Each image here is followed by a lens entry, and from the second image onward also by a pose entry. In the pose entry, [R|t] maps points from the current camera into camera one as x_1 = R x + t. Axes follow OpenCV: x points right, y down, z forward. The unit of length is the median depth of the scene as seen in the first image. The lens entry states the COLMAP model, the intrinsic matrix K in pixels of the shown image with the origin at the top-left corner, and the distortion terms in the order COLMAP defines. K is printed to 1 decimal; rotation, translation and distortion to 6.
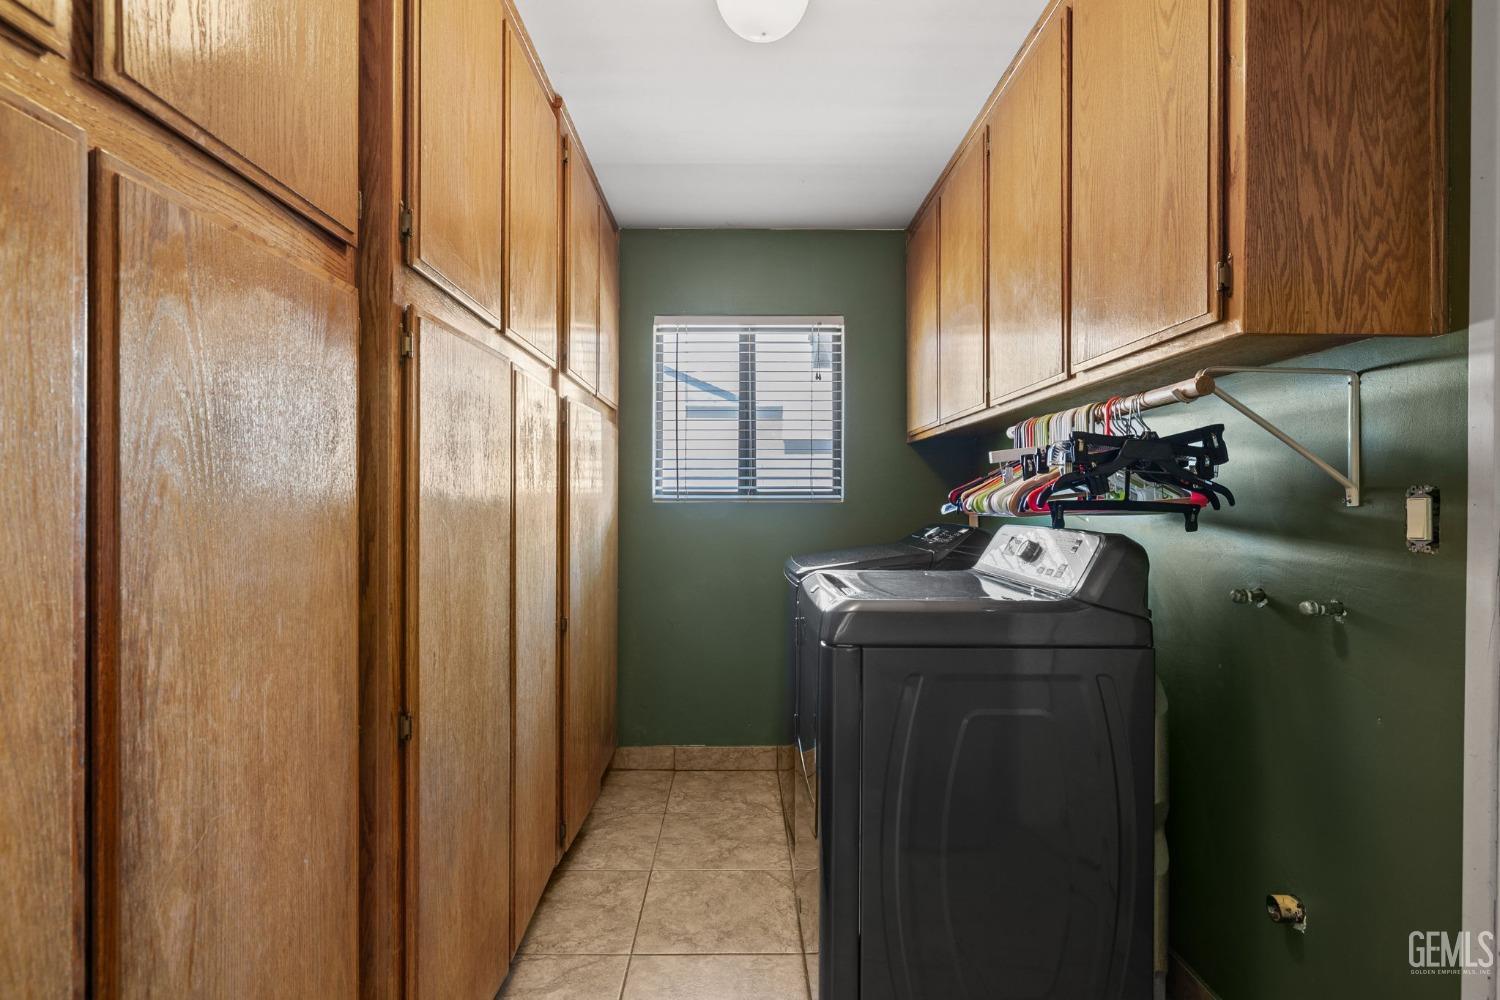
lens RADIAL K [[736.9, 0, 744.9], [0, 736.9, 500.3], [0, 0, 1]] dist [-0.001236, 0.000205]
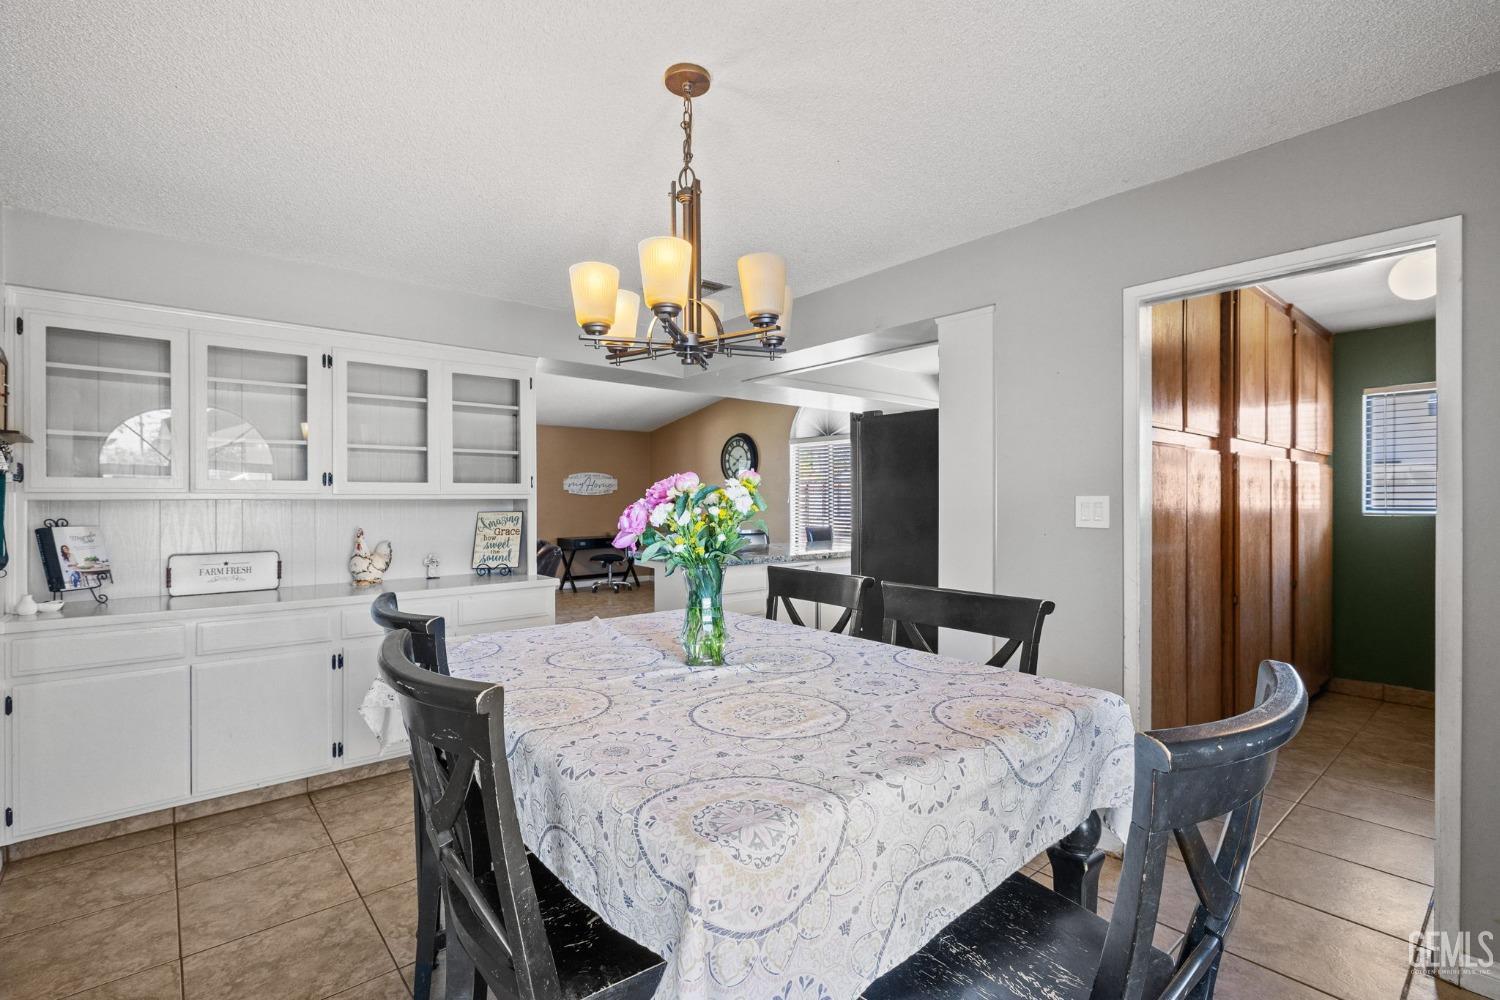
lens RADIAL K [[690.7, 0, 744.9], [0, 690.7, 502.1], [0, 0, 1]] dist [-0.002368, 0.000448]
pose [[0.636818, -0.001170, -0.771014, 0.192352], [0.005583, 0.999980, 0.003094, -0.044949], [0.770994, -0.006275, 0.636811, -1.060811]]
